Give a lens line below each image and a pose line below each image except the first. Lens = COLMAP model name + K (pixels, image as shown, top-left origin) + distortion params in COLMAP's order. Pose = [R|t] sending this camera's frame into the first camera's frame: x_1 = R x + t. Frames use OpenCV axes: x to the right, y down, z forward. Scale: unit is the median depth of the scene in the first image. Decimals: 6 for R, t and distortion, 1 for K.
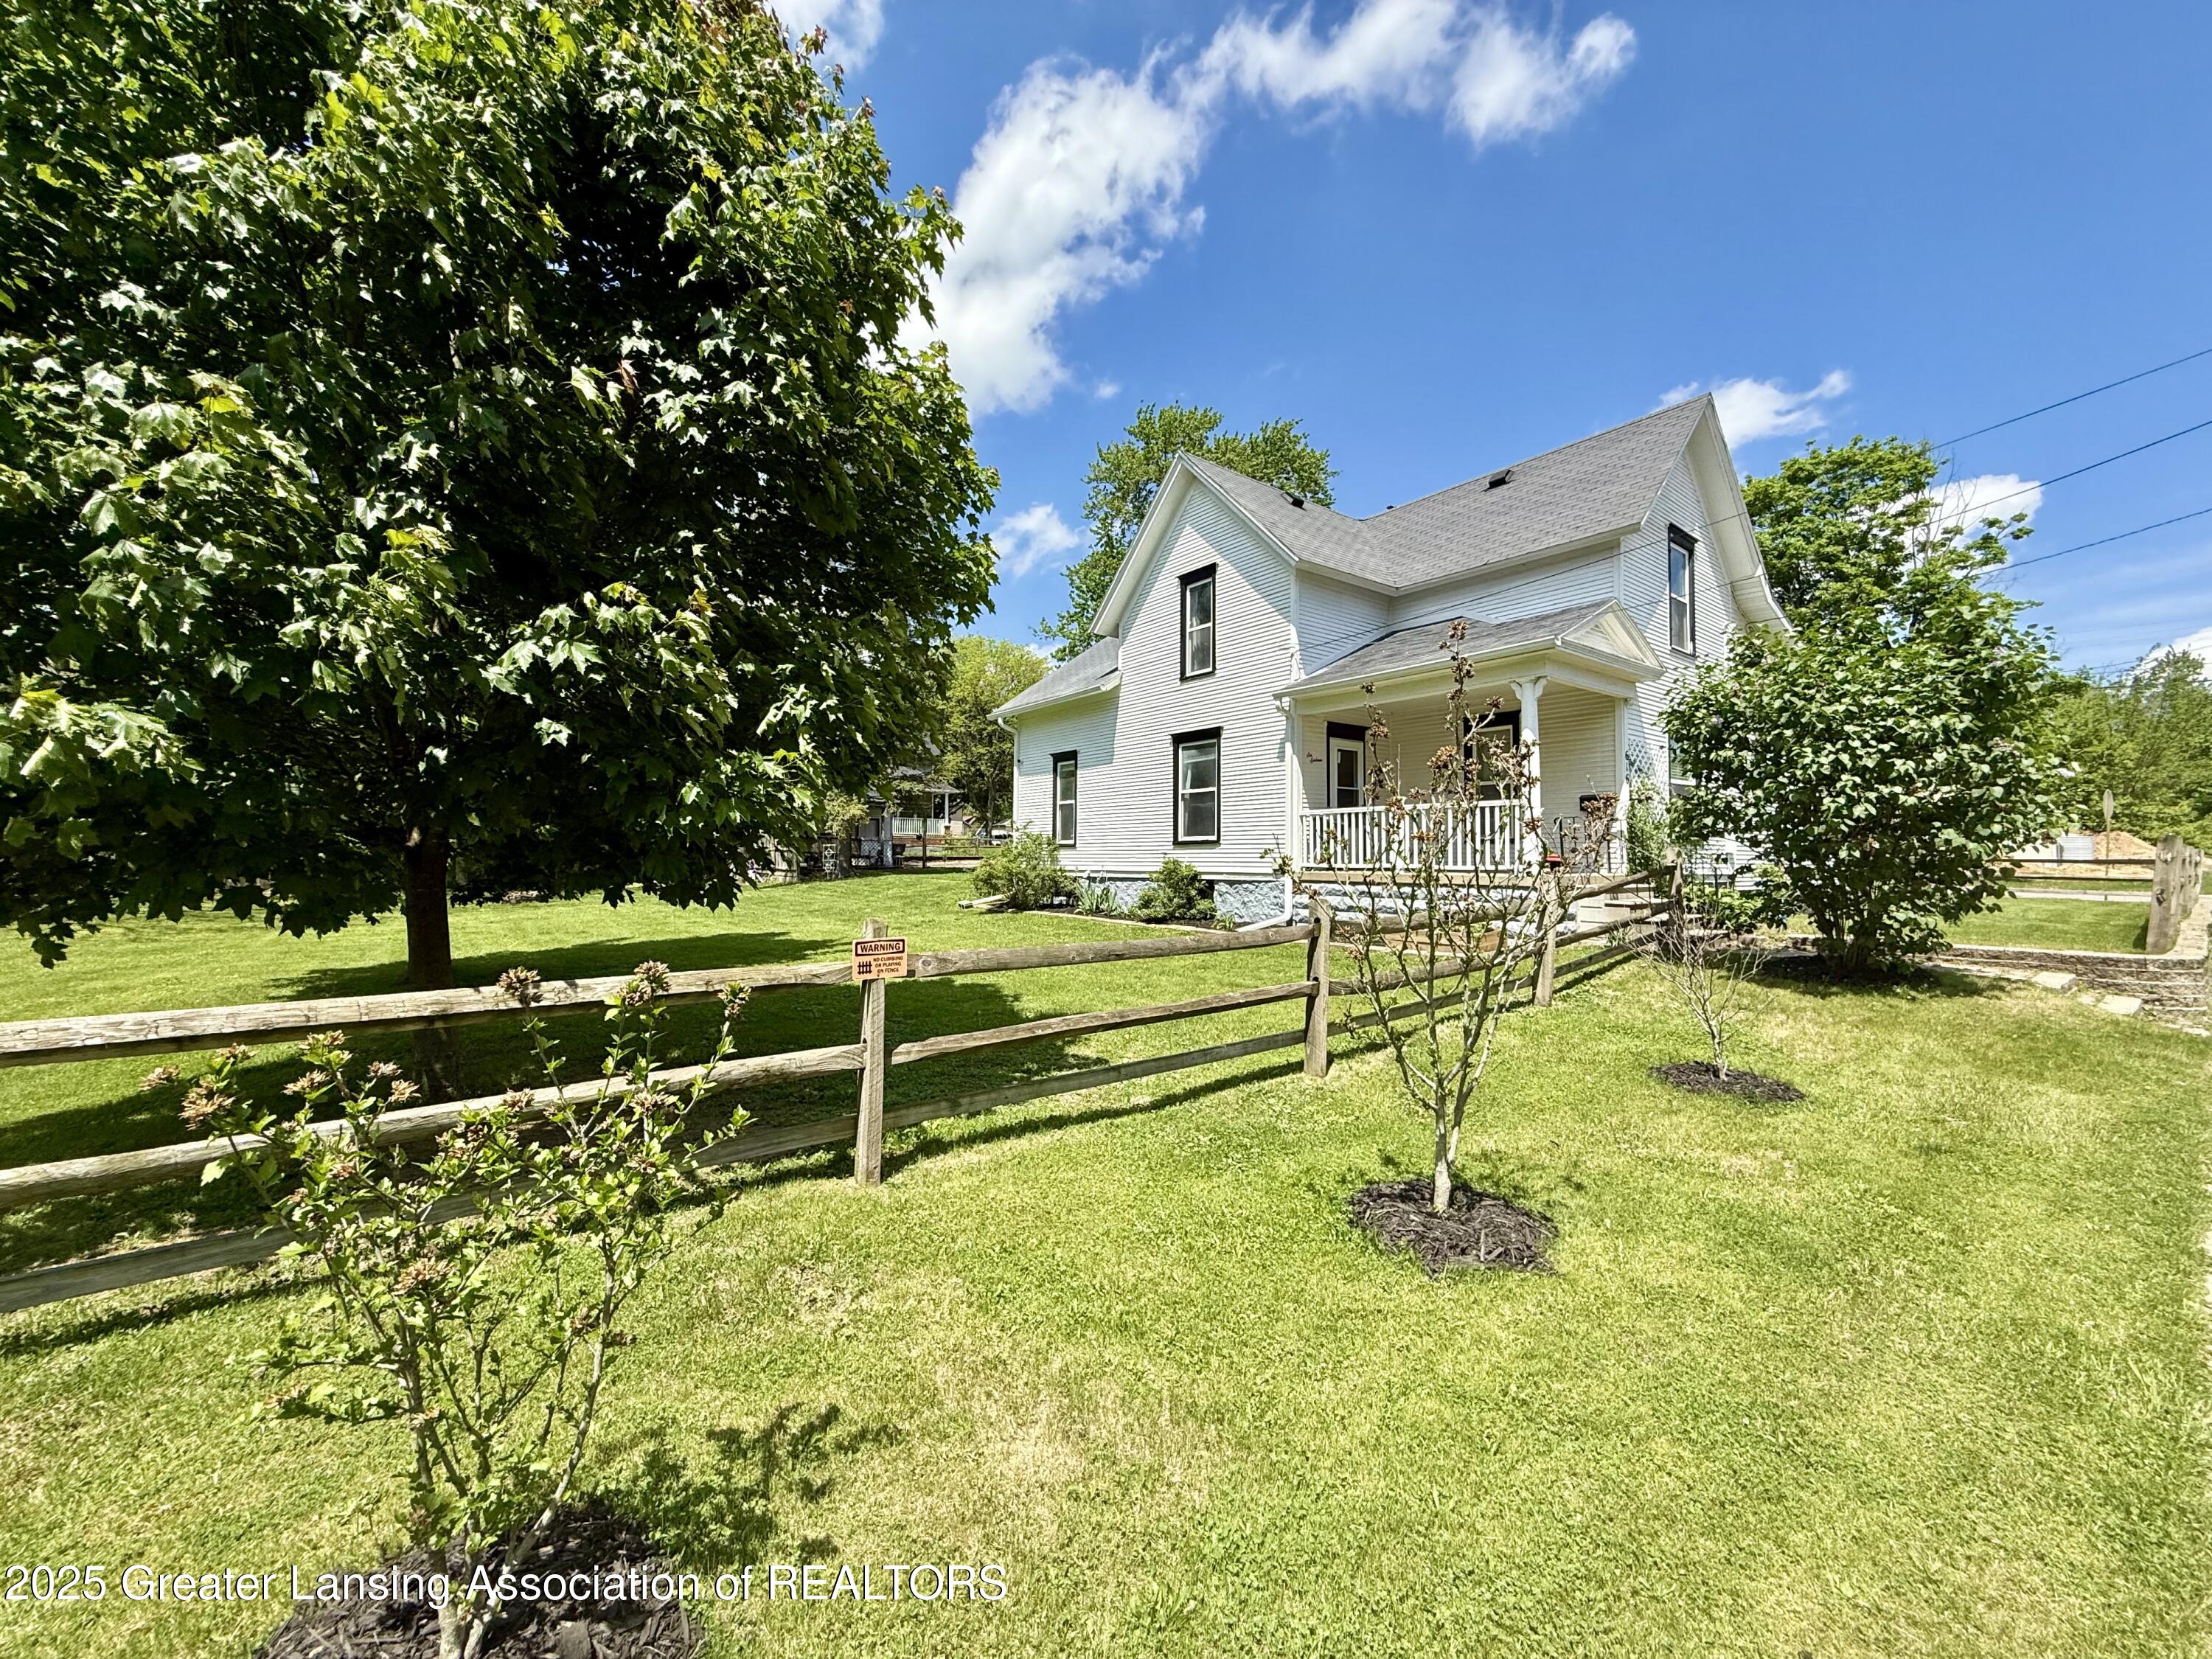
lens RADIAL K [[876.1, 0, 1104.4], [0, 876.1, 824.8], [0, 0, 1]] dist [-0.003843, -0.000237]
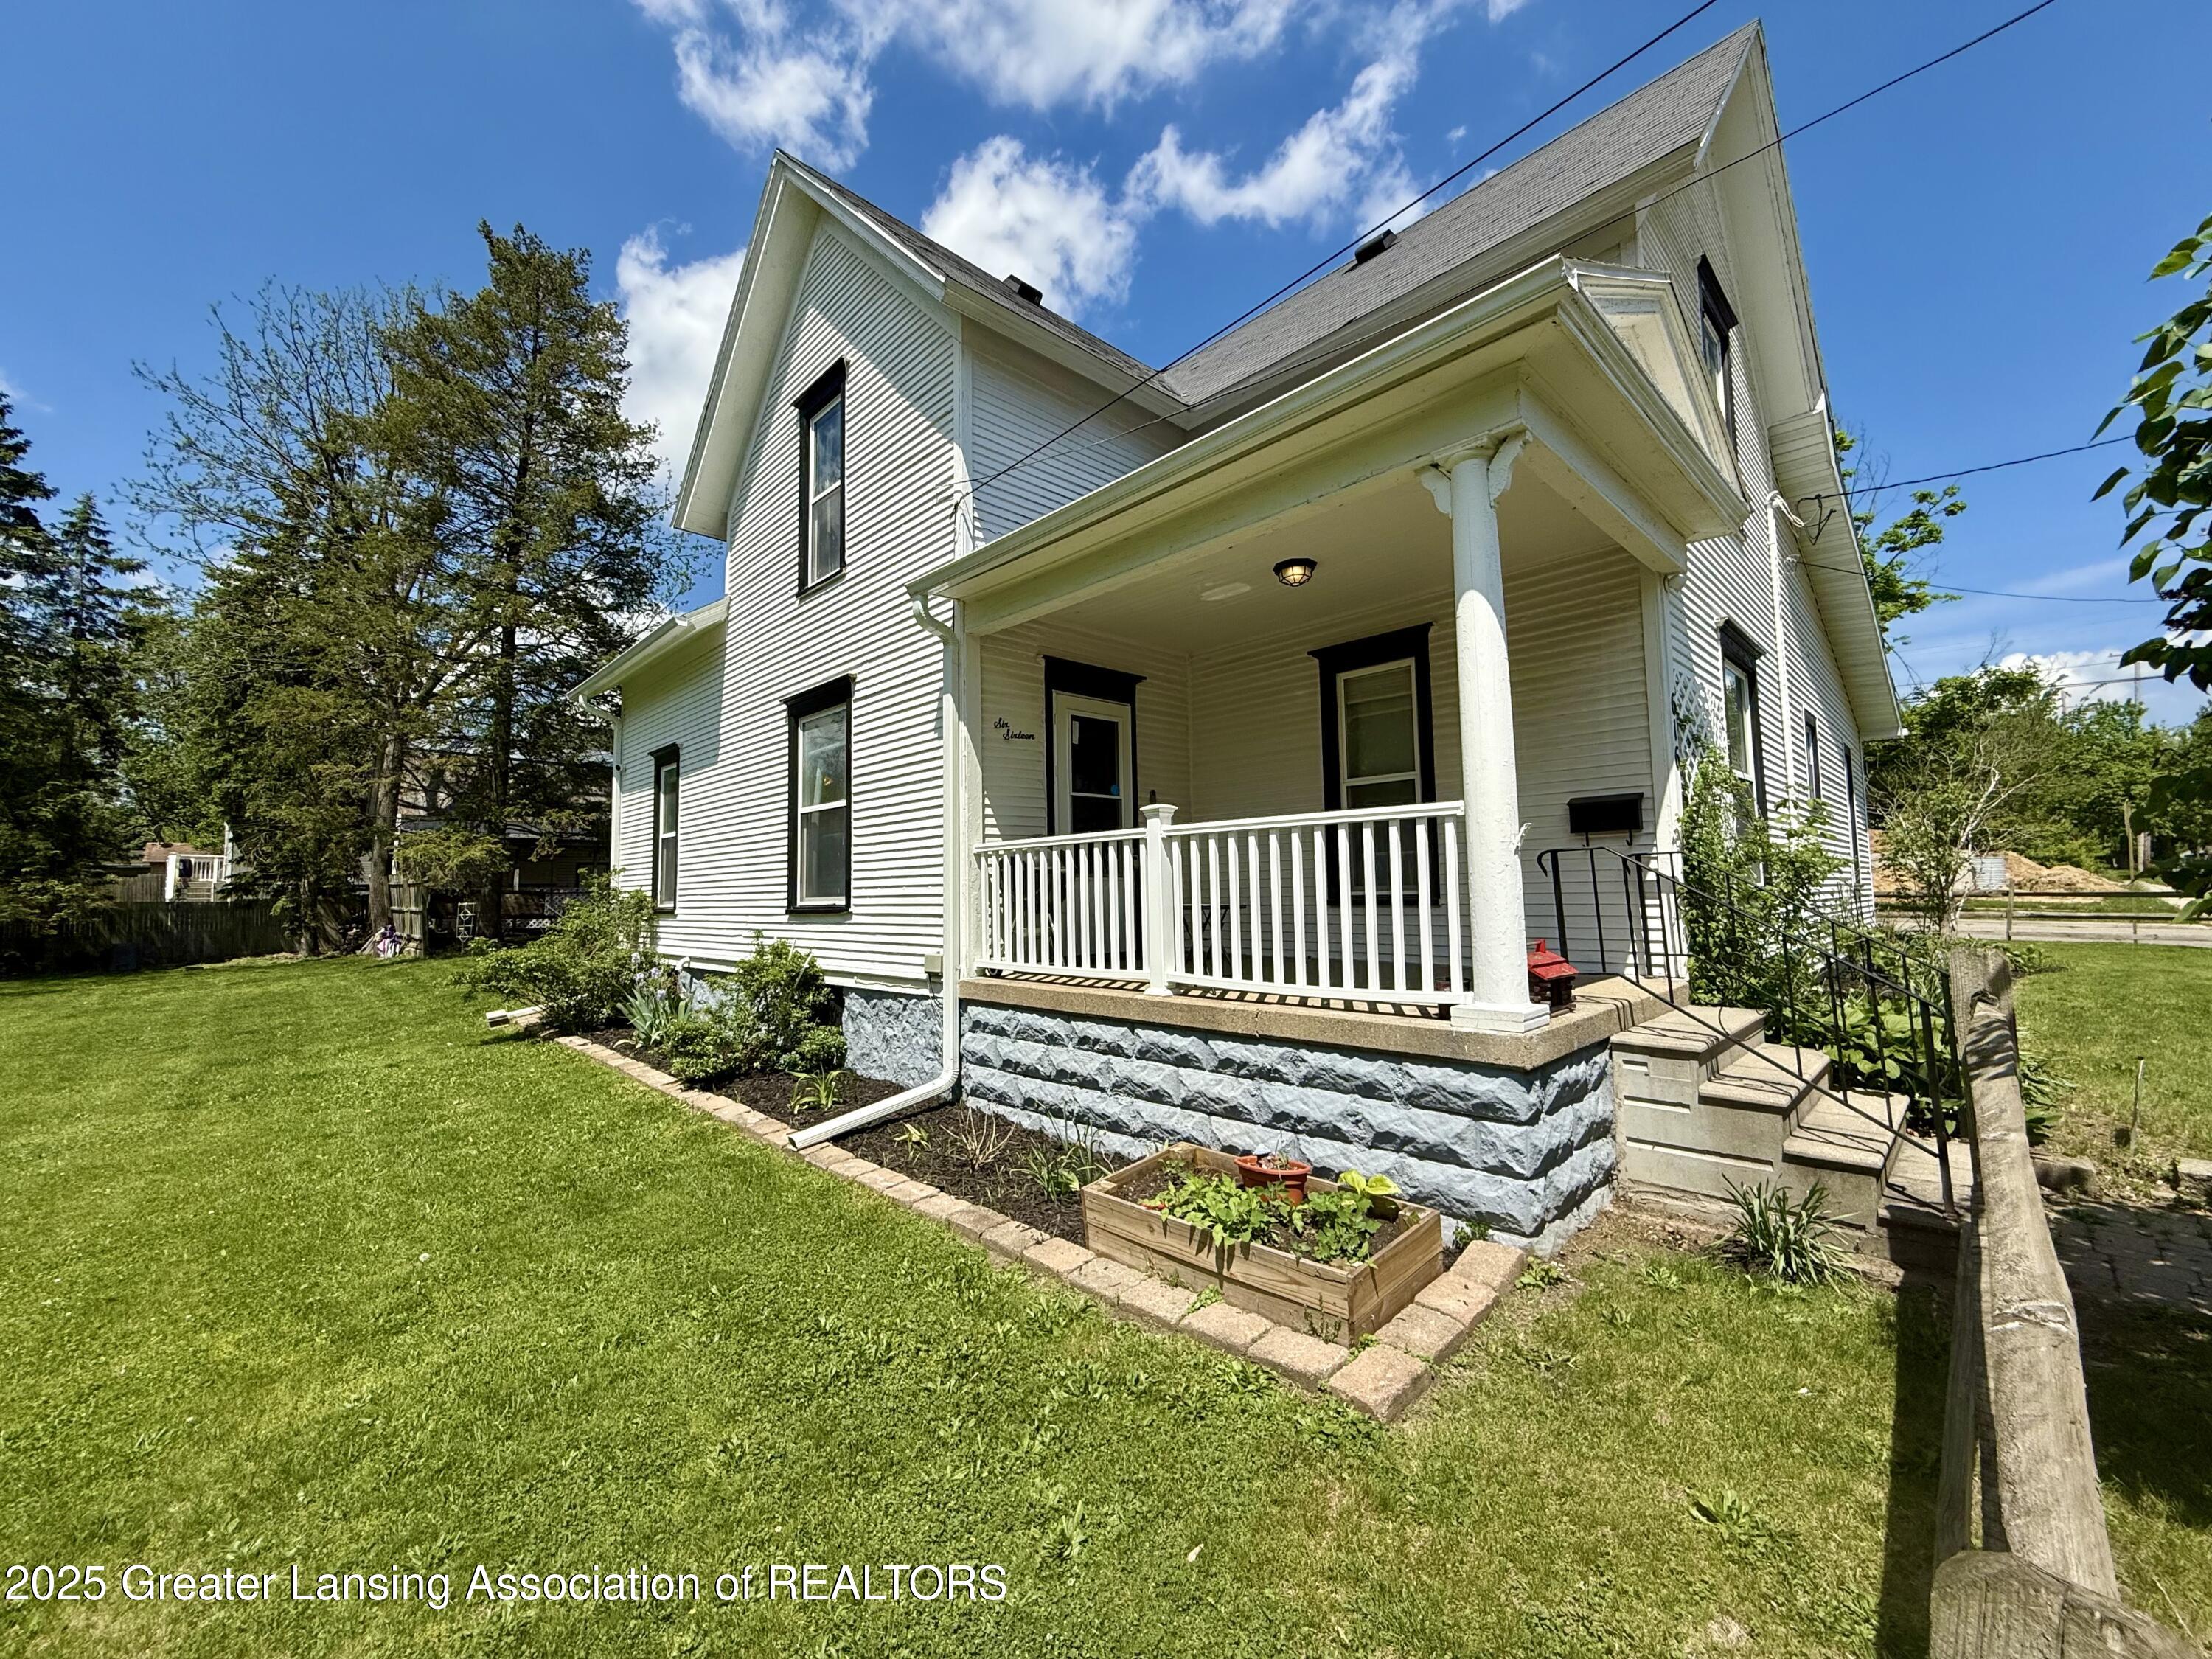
lens RADIAL K [[876.1, 0, 1108.4], [0, 876.1, 824.1], [0, 0, 1]] dist [-0.003843, -0.000237]
pose [[0.993077, -0.013905, 0.116643, 0.216822], [0.018523, 0.999083, -0.038601, -0.006763], [-0.116000, 0.040495, 0.992423, 0.490724]]
